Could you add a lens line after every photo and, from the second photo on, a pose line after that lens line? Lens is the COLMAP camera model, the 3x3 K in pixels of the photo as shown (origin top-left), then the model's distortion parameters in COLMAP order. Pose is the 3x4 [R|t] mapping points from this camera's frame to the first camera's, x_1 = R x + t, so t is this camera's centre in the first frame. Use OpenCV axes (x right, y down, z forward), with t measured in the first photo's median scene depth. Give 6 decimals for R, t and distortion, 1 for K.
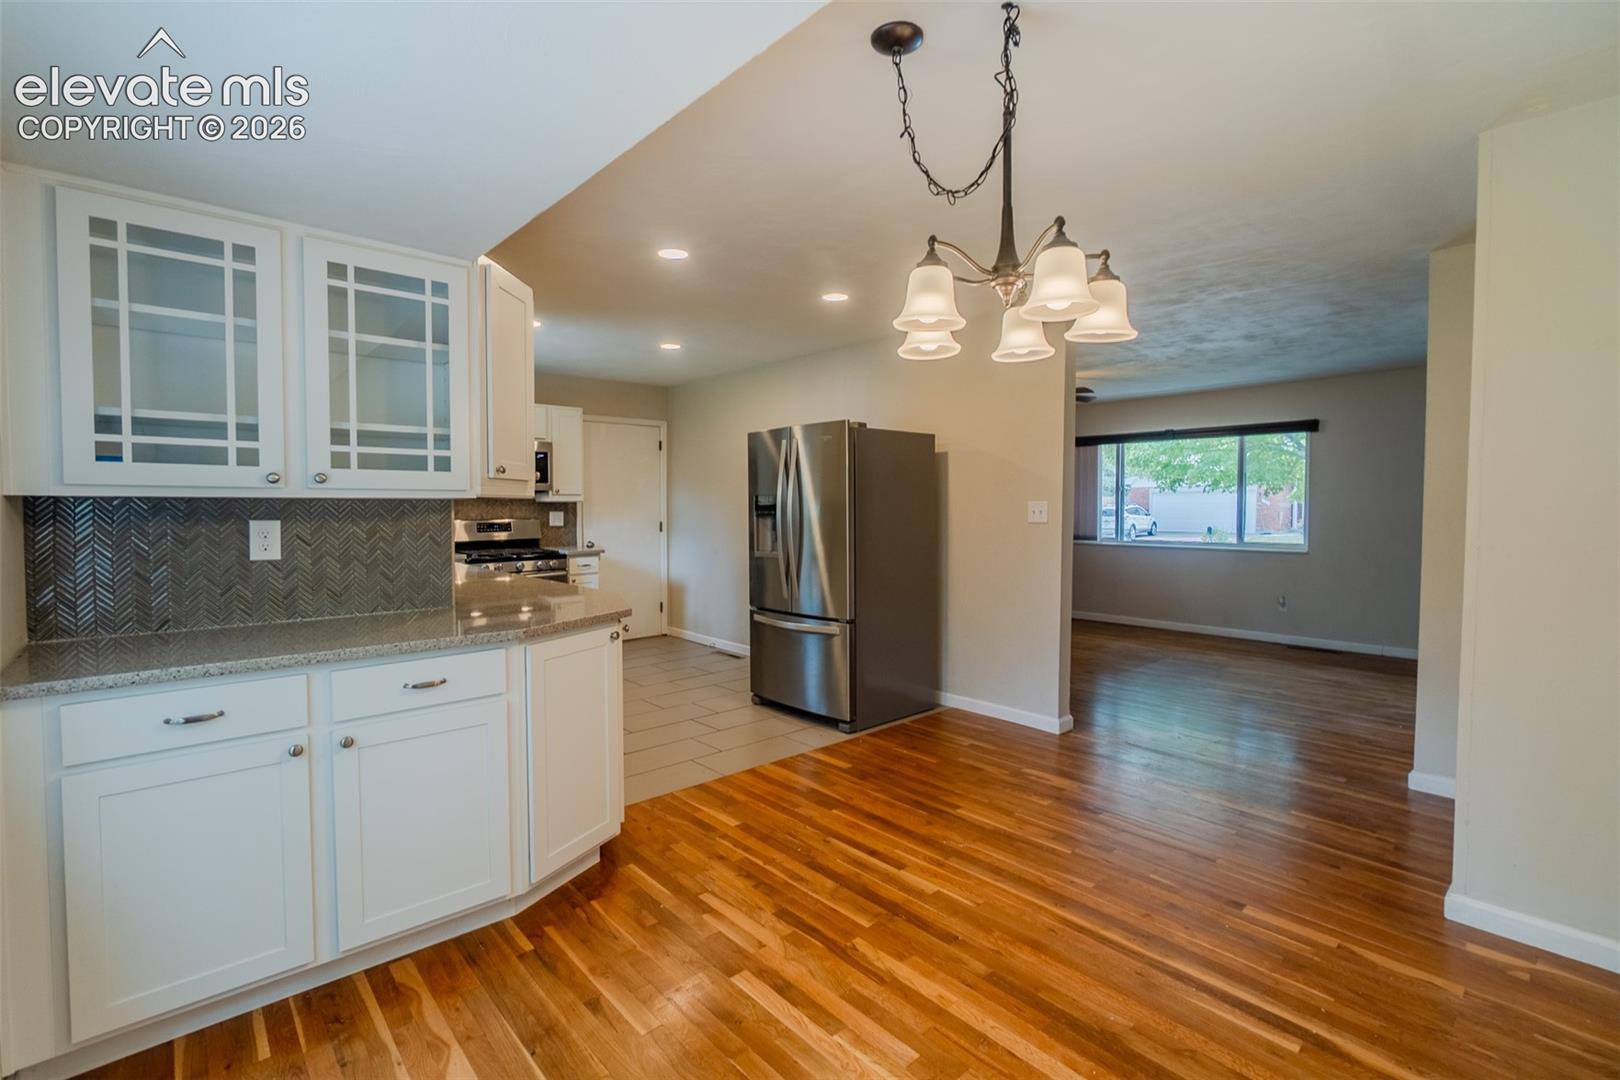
lens RADIAL K [[726.5, 0, 787.2], [0, 726.5, 529.1], [0, 0, 1]] dist [-0.002933, -0.000132]
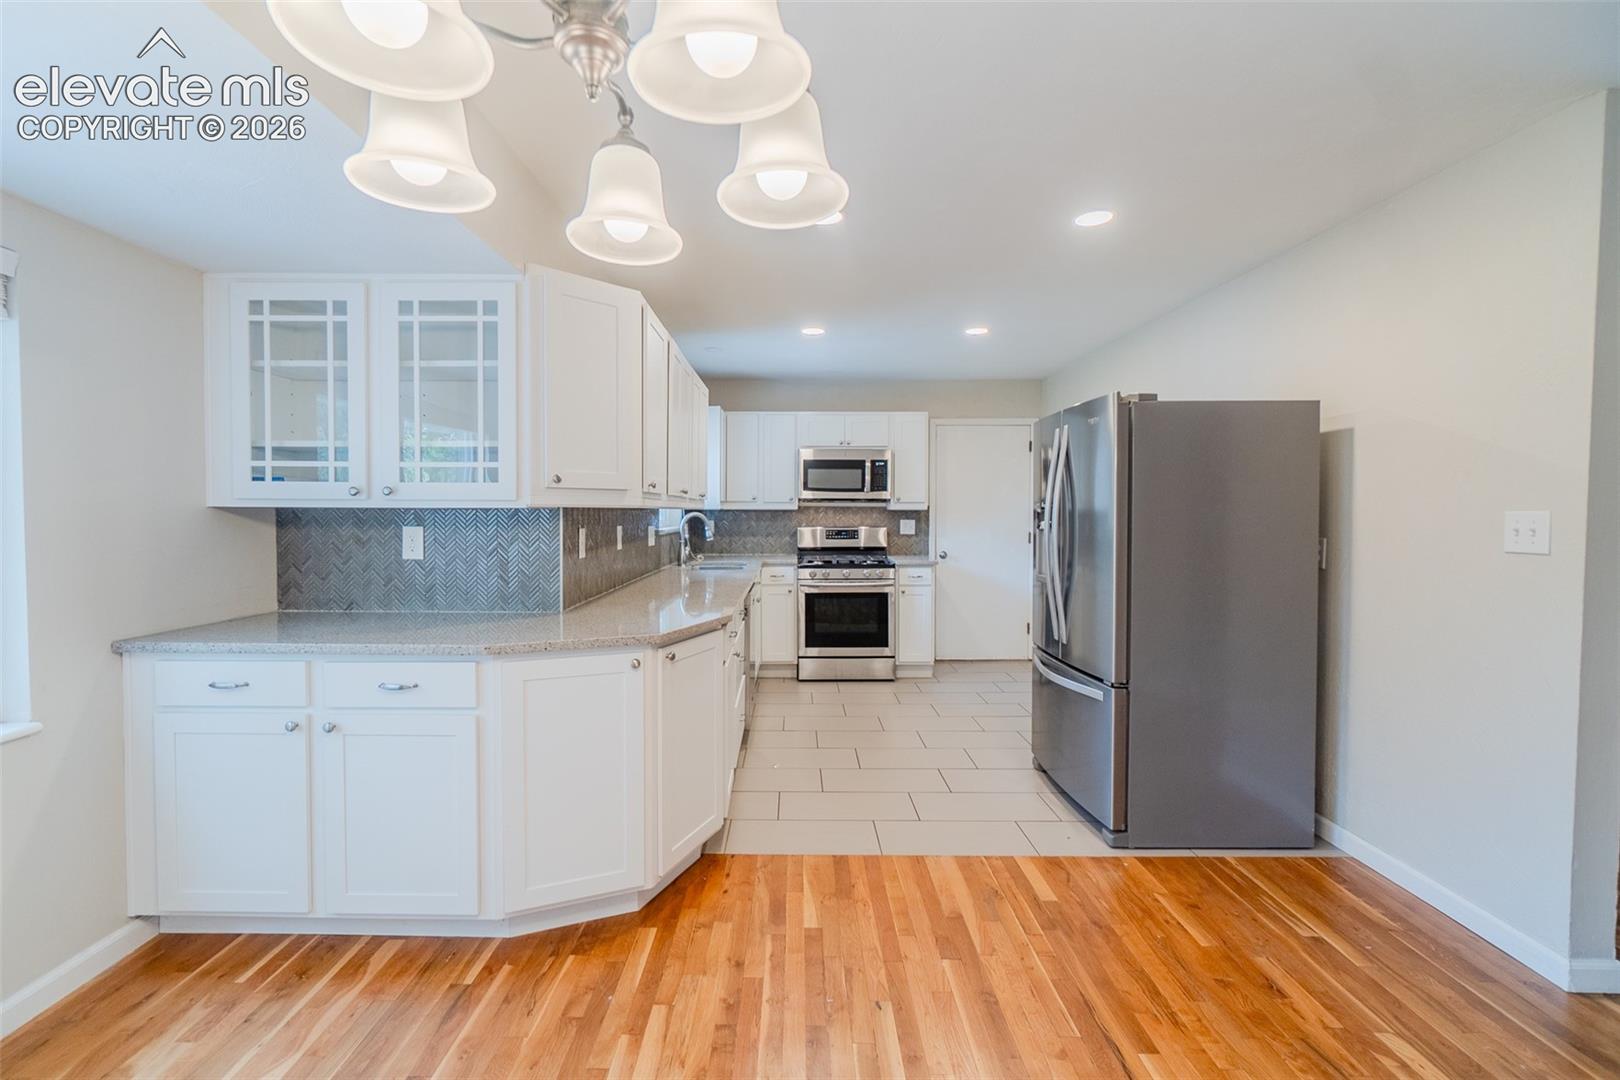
lens RADIAL K [[688.0, 0, 789.4], [0, 688.0, 528.5], [0, 0, 1]] dist [-0.002321, 0.000338]
pose [[0.749905, 0.019233, -0.661266, 0.448356], [-0.024938, 0.999689, 0.000796, -0.022235], [0.661076, 0.015894, 0.750151, 0.487982]]
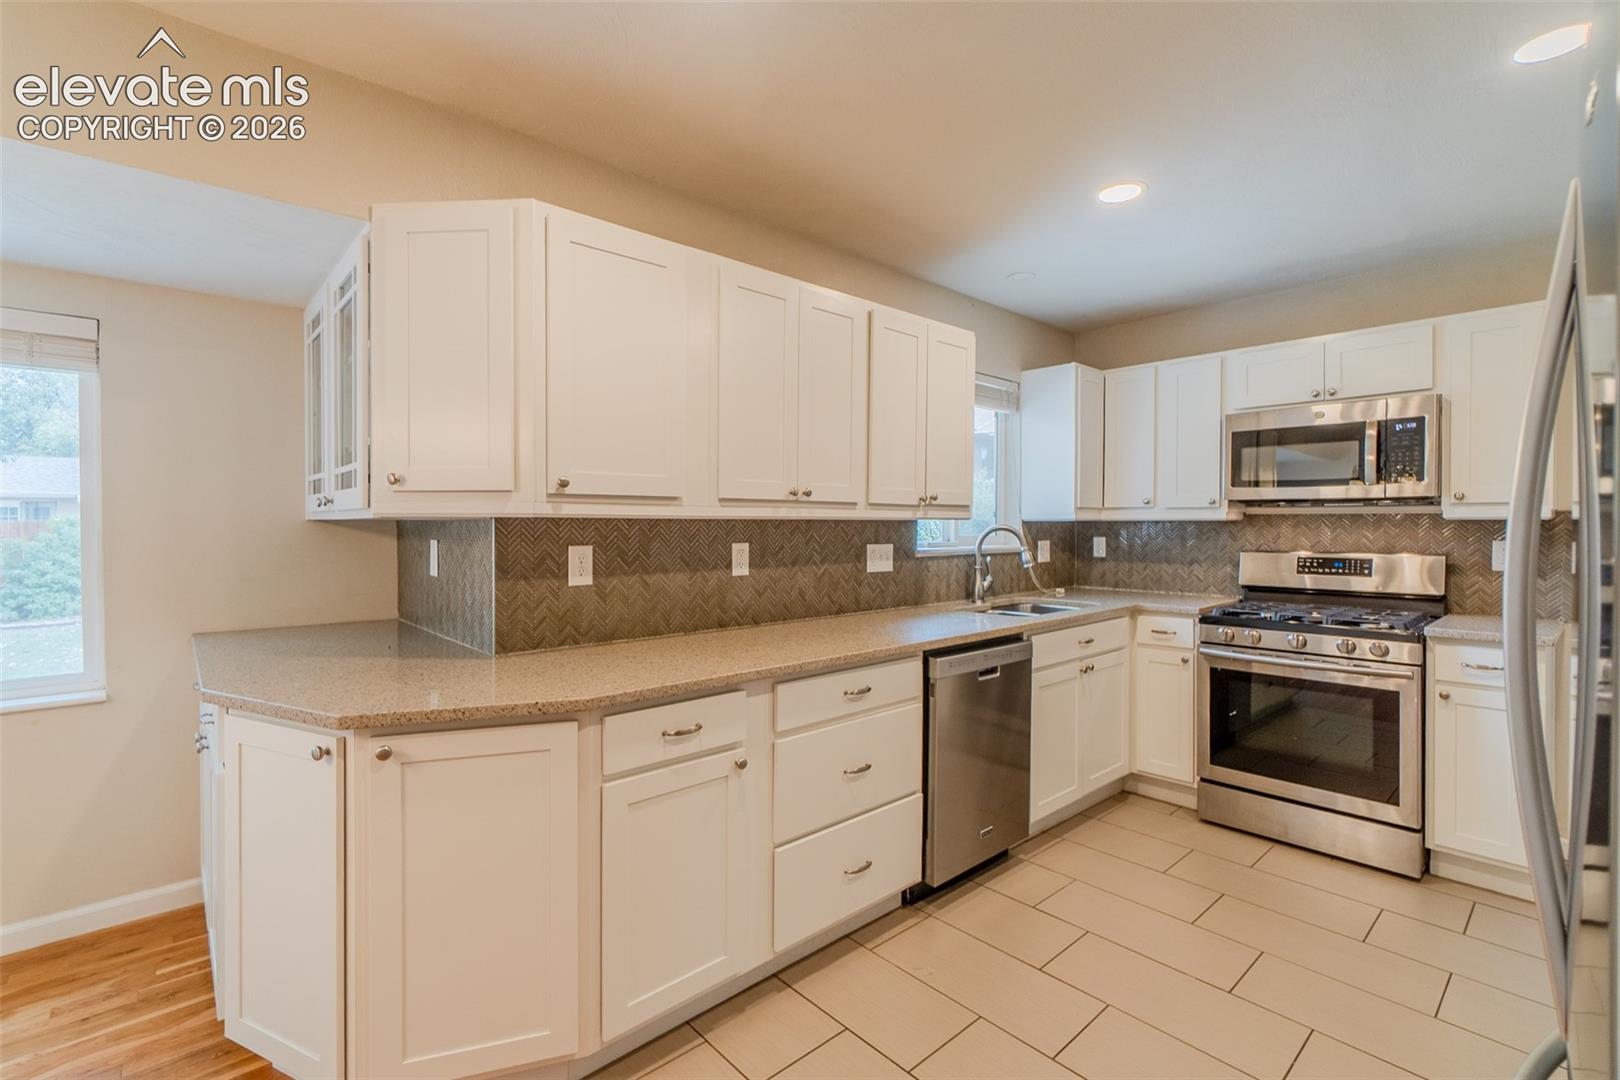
lens RADIAL K [[722.6, 0, 794.8], [0, 722.6, 532.1], [0, 0, 1]] dist [-0.004987, 0.000093]
pose [[0.010653, 0.011952, -0.999872, 0.334811], [-0.033427, 0.999374, 0.011589, -0.048395], [0.999384, 0.033300, 0.011046, 1.349933]]
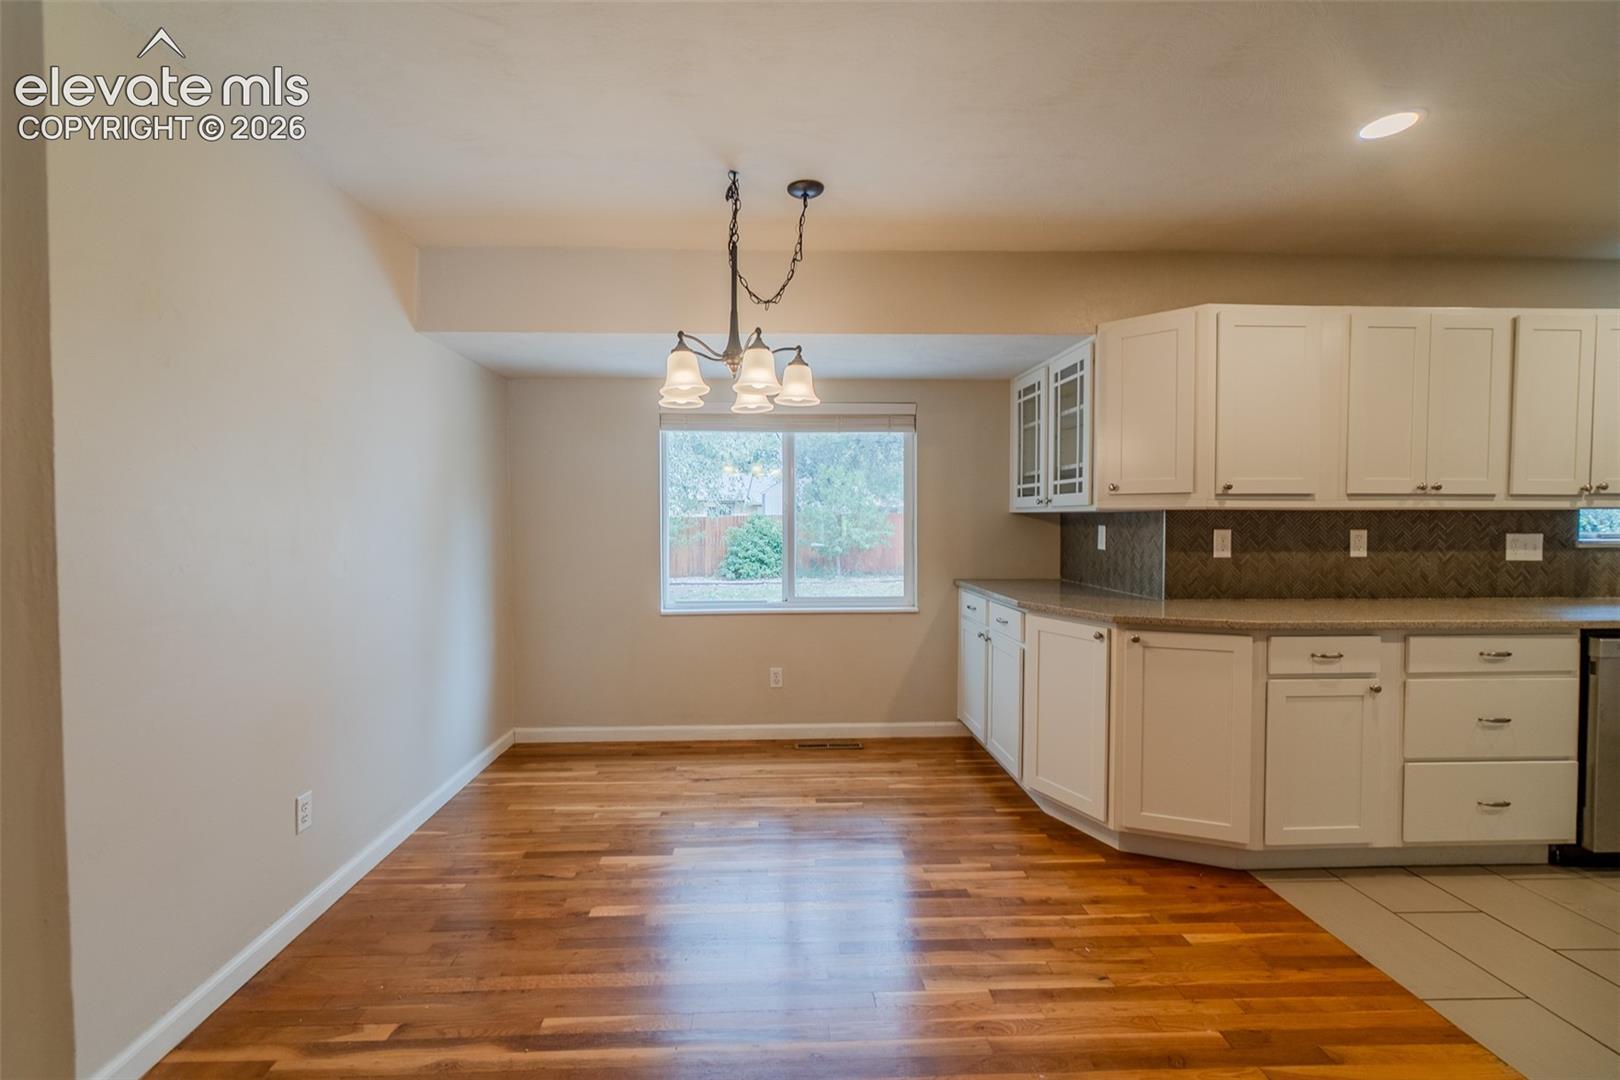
lens RADIAL K [[705.7, 0, 797.9], [0, 705.7, 531.9], [0, 0, 1]] dist [-0.006692, 0.005758]
pose [[-0.621875, 0.016260, -0.782948, 0.856195], [-0.024797, 0.998874, 0.040440, -0.039855], [0.782724, 0.044563, -0.620772, 1.281239]]
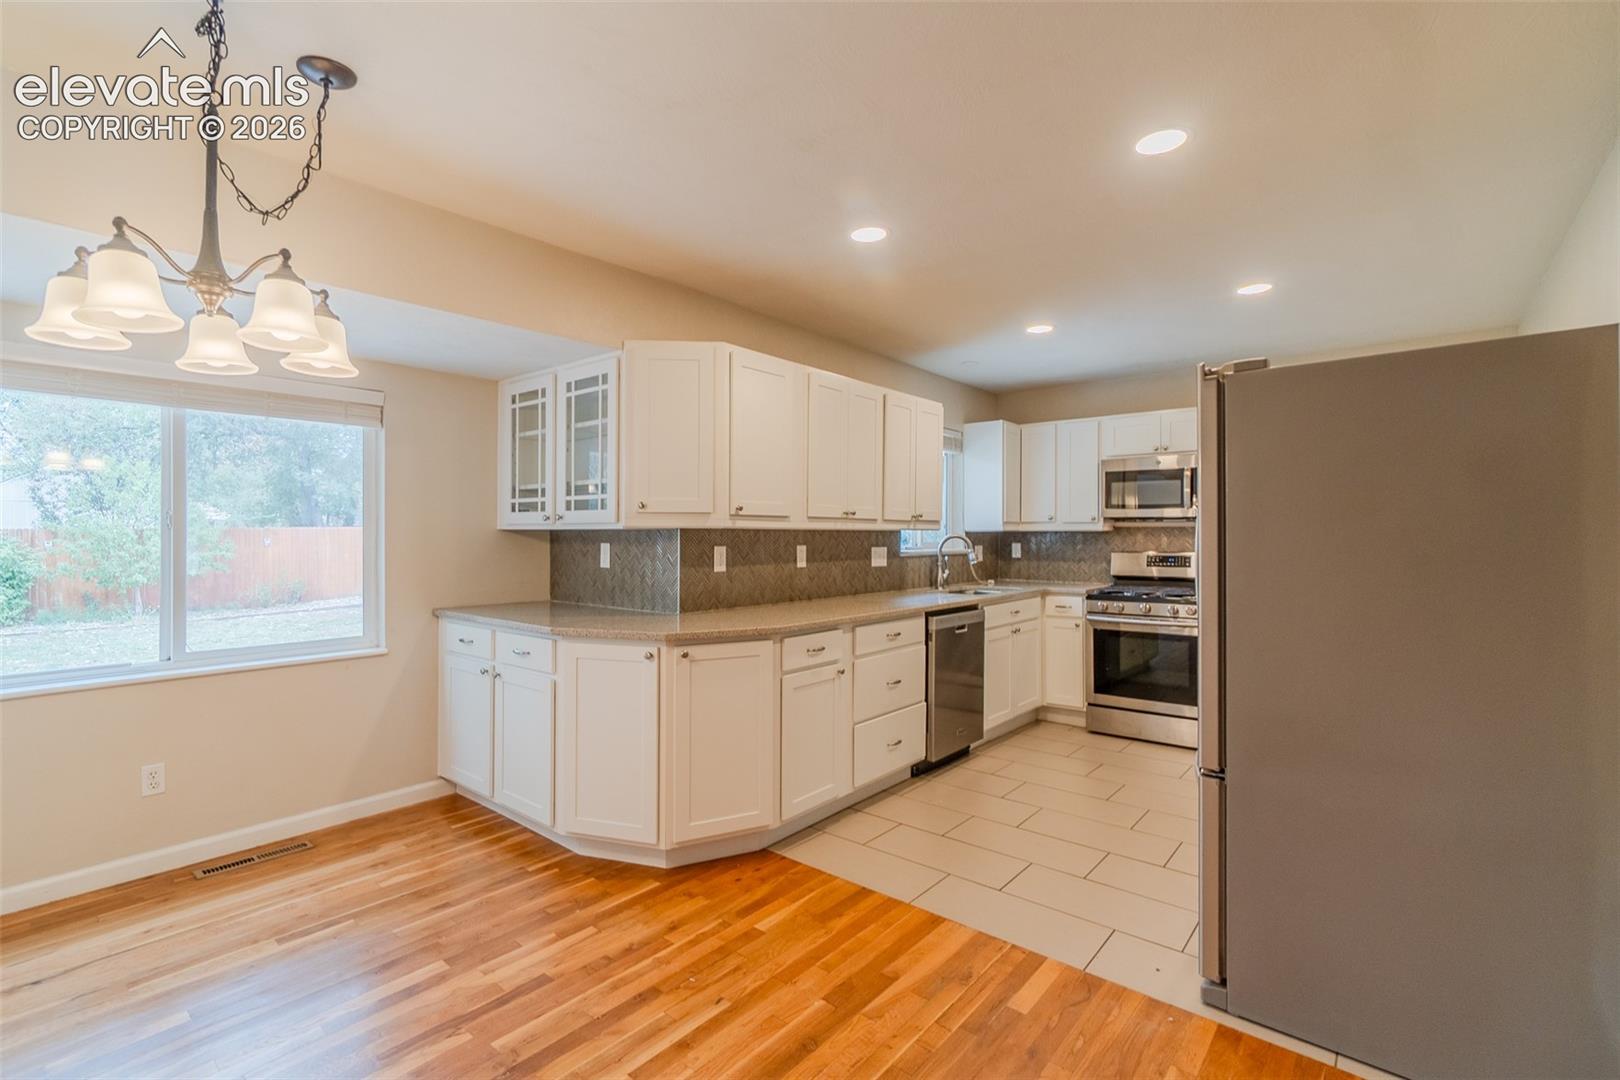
lens RADIAL K [[728.5, 0, 793.8], [0, 728.5, 529.6], [0, 0, 1]] dist [-0.003506, -0.000216]
pose [[0.149224, -0.006265, -0.988784, 0.848856], [-0.033867, 0.999361, -0.011443, -0.034072], [0.988223, 0.035195, 0.148917, 1.032773]]
